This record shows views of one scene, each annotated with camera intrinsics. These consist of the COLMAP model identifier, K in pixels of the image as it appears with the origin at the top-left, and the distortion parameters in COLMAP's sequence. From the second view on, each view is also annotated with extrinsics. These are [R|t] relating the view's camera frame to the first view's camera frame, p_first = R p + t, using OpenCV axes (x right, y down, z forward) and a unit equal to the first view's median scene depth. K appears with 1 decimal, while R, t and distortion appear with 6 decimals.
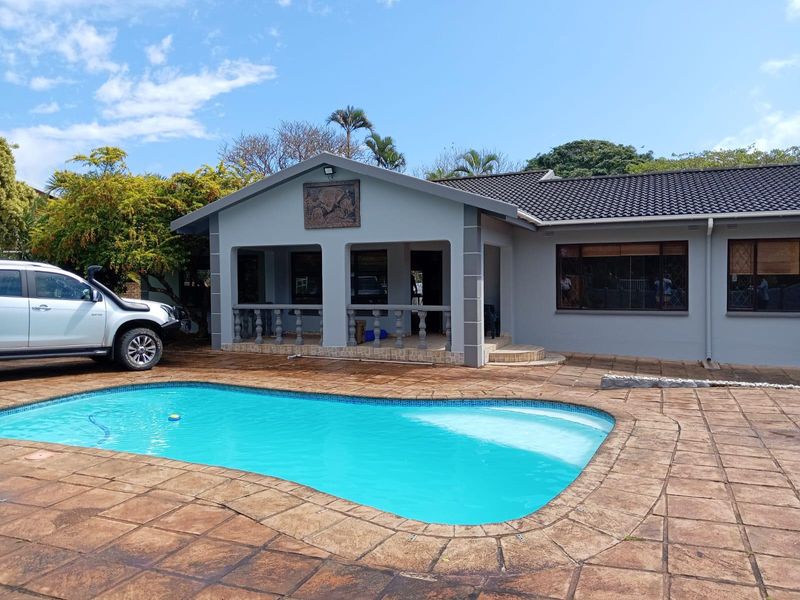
lens RADIAL K [[621.4, 0, 402.3], [0, 621.4, 305.5], [0, 0, 1]] dist [0.061060, -0.073819]
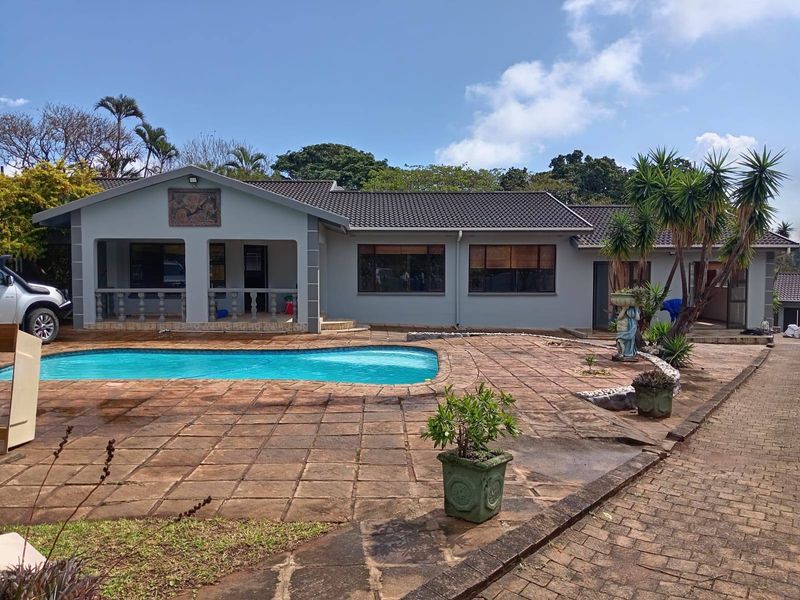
lens RADIAL K [[621.4, 0, 395.7], [0, 621.4, 297.8], [0, 0, 1]] dist [0.061060, -0.073819]
pose [[0.913903, -0.009427, 0.405823, -0.222586], [0.005992, 0.999935, 0.009734, 0.006694], [-0.405888, -0.006464, 0.913900, -0.261320]]
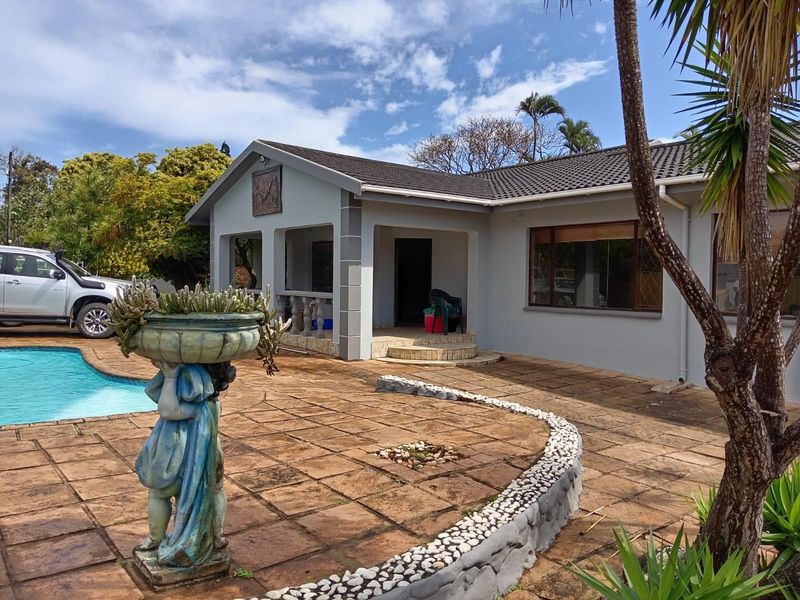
lens RADIAL K [[621.4, 0, 403.6], [0, 621.4, 301.5], [0, 0, 1]] dist [0.061060, -0.073819]
pose [[0.872210, 0.036378, -0.487778, 0.509161], [-0.039932, 0.999198, 0.003116, 0.005032], [0.487500, 0.016760, 0.872962, 0.188465]]
